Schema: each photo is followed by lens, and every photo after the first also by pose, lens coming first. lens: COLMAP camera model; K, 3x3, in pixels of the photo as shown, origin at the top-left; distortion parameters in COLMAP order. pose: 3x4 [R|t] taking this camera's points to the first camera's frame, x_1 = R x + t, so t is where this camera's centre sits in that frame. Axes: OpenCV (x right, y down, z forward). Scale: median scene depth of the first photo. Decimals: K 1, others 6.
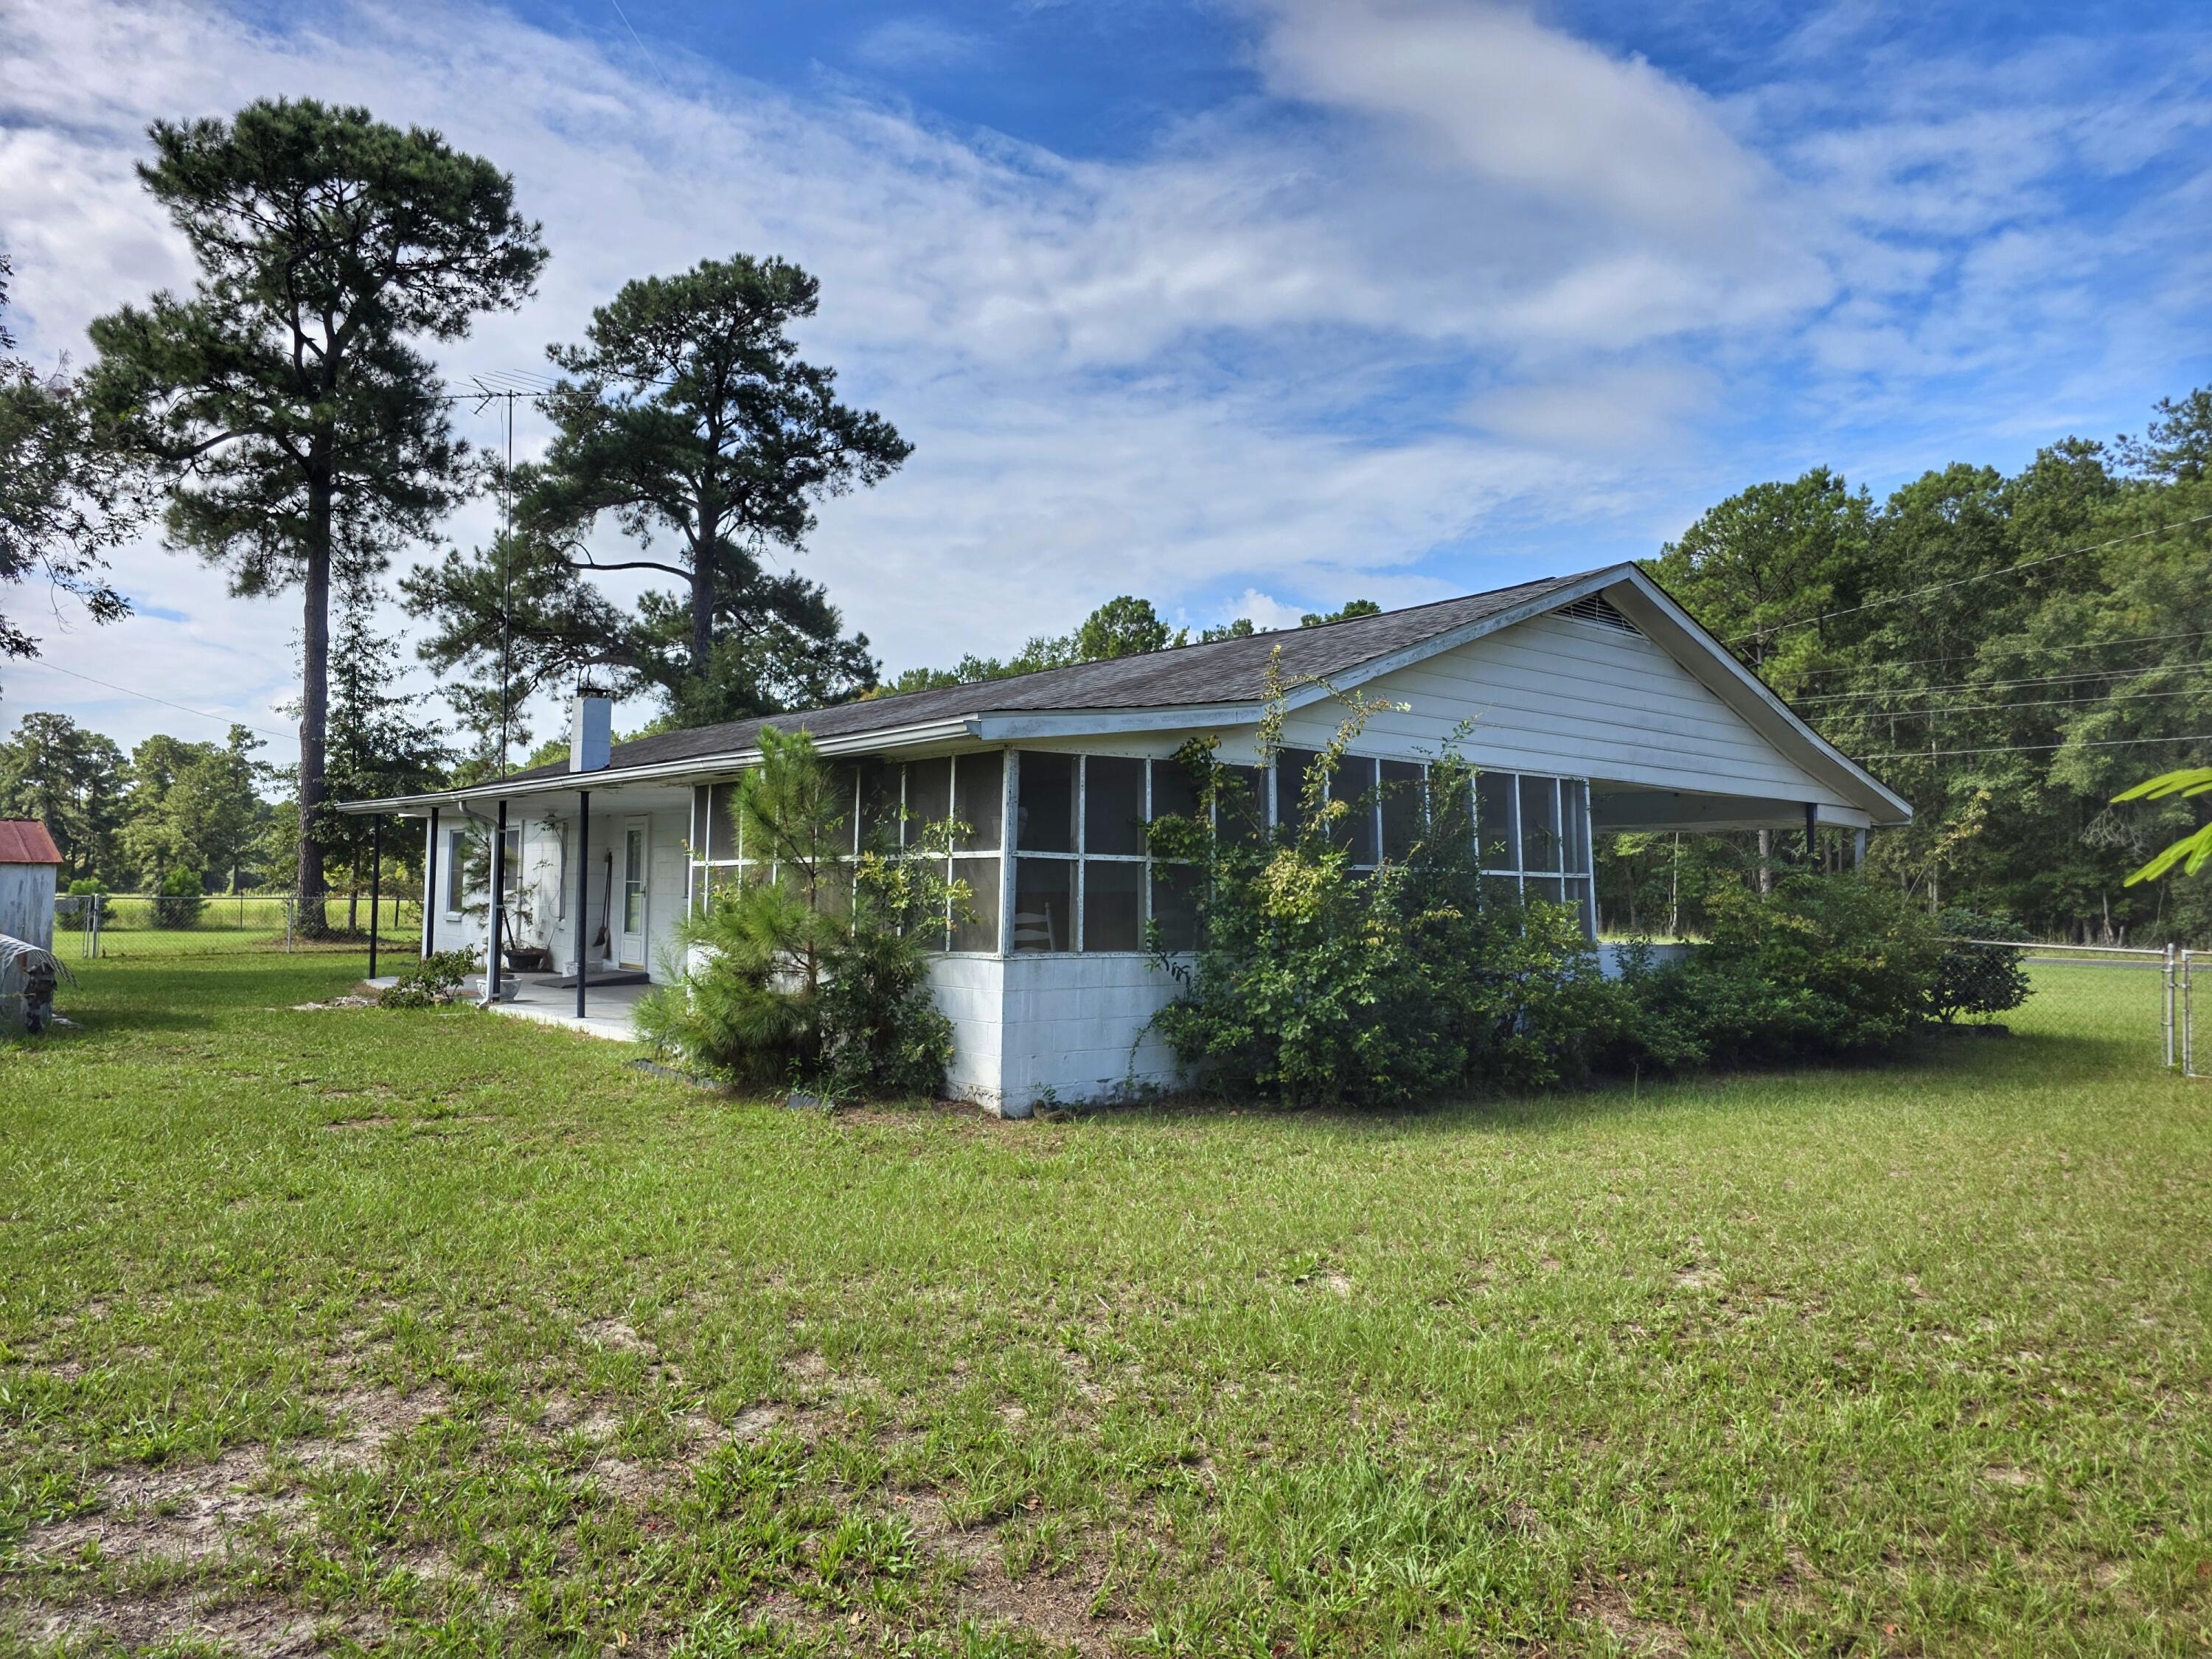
lens RADIAL K [[1500.5, 0, 1103.5], [0, 1500.5, 893.8], [0, 0, 1]] dist [0.001502, -0.001600]
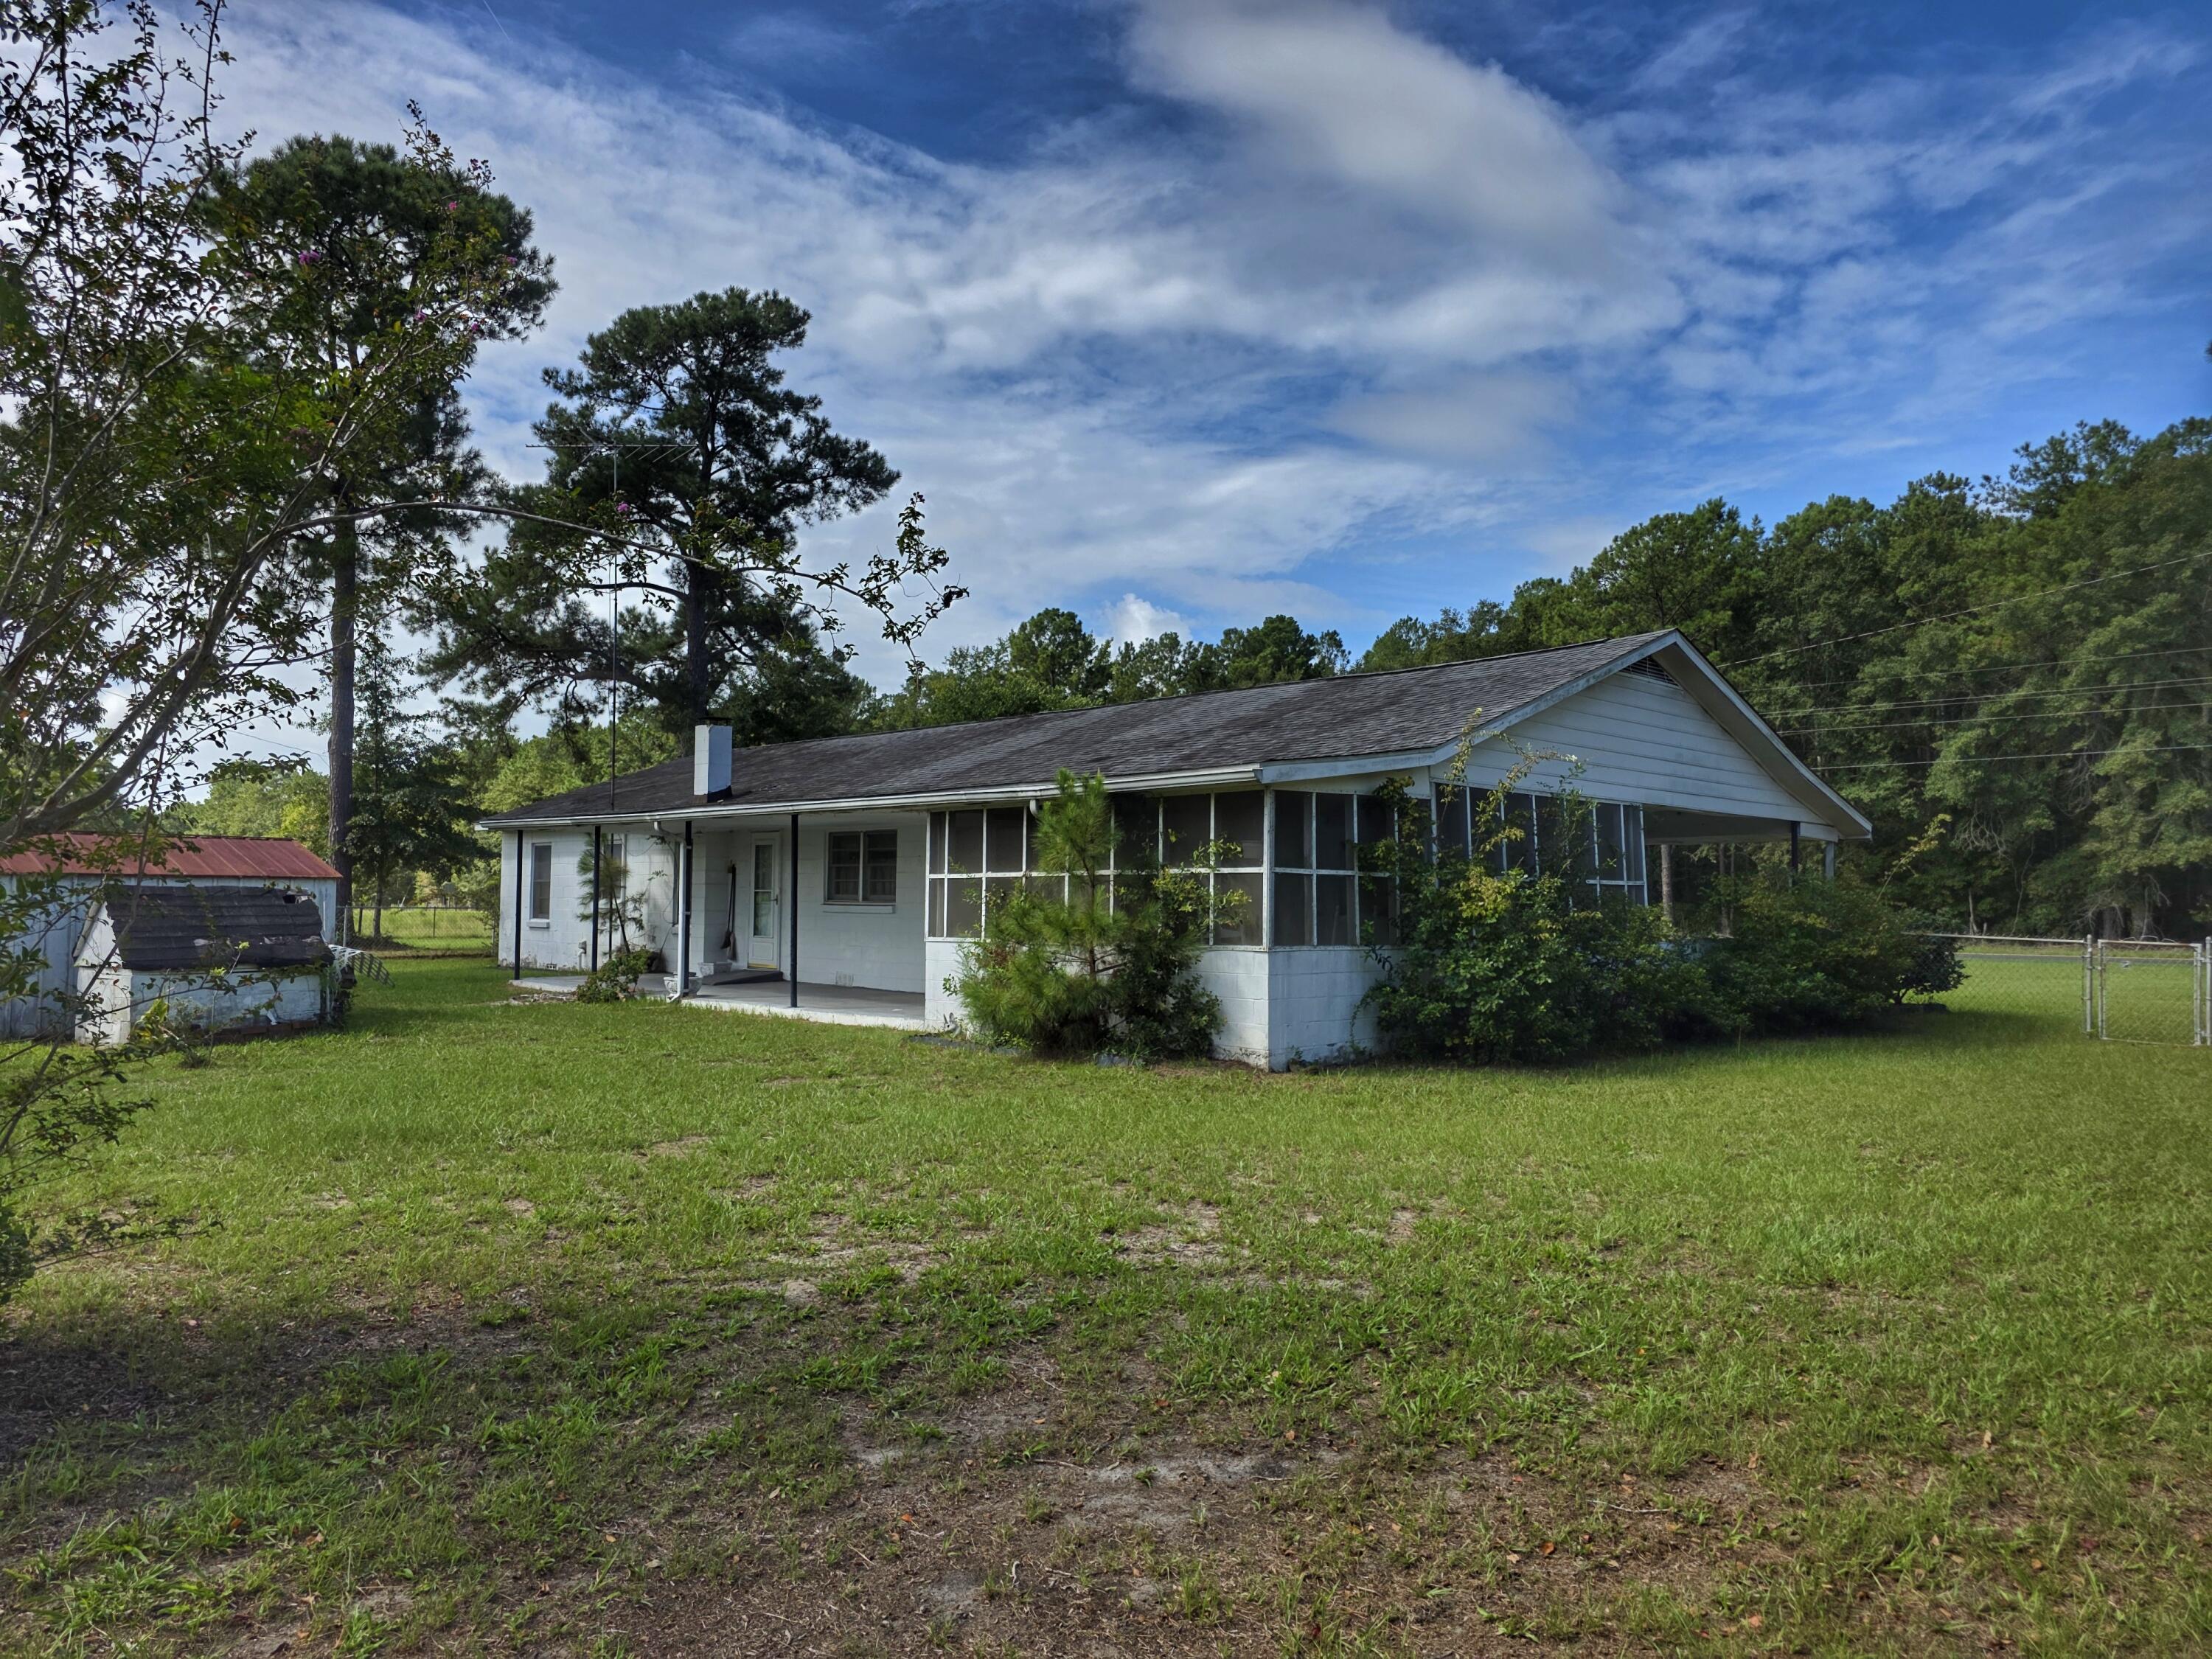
lens RADIAL K [[1493.5, 0, 1102.5], [0, 1493.5, 901.9], [0, 0, 1]] dist [0.003847, -0.007204]
pose [[0.996746, -0.006546, 0.080338, -0.063909], [0.006248, 0.999973, 0.003953, -0.000909], [-0.080361, -0.003438, 0.996760, -0.052097]]
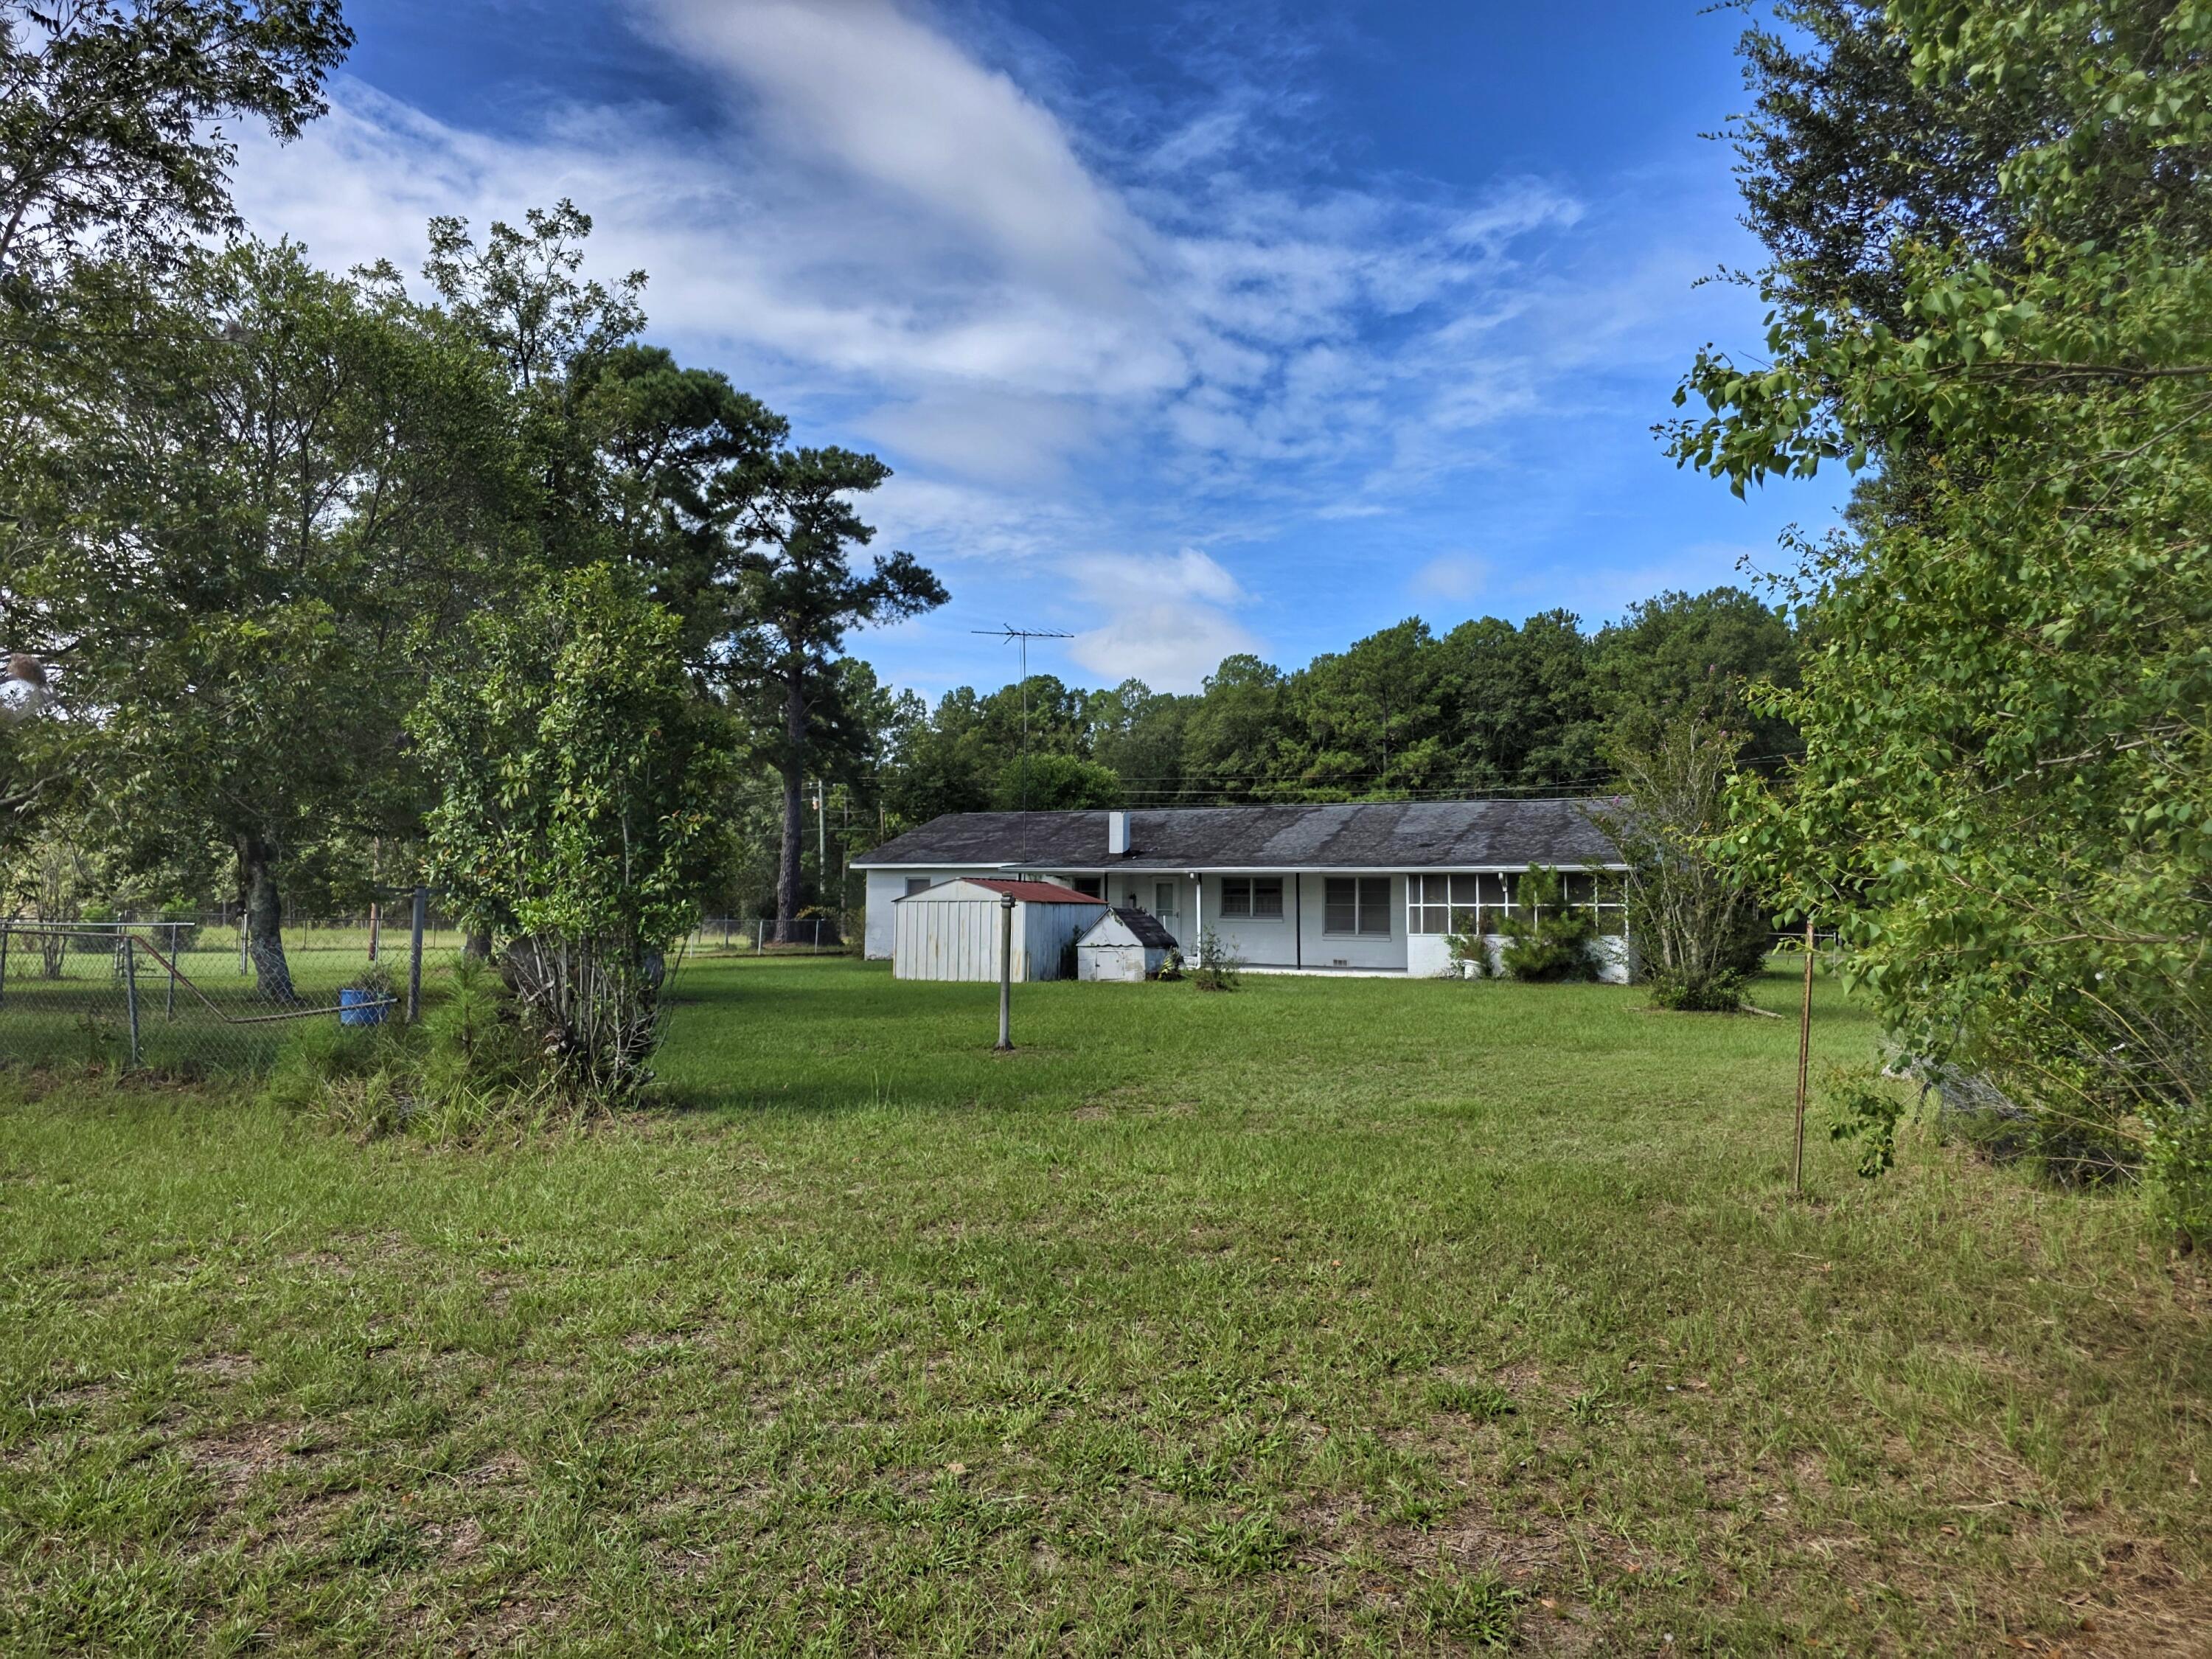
lens RADIAL K [[1489.5, 0, 1109.4], [0, 1489.5, 817.0], [0, 0, 1]] dist [0.045288, -0.040733]
pose [[0.919185, 0.016423, 0.393483, -0.467303], [0.006249, 0.998396, -0.056269, -0.008074], [-0.393776, 0.054180, 0.917608, -0.294348]]
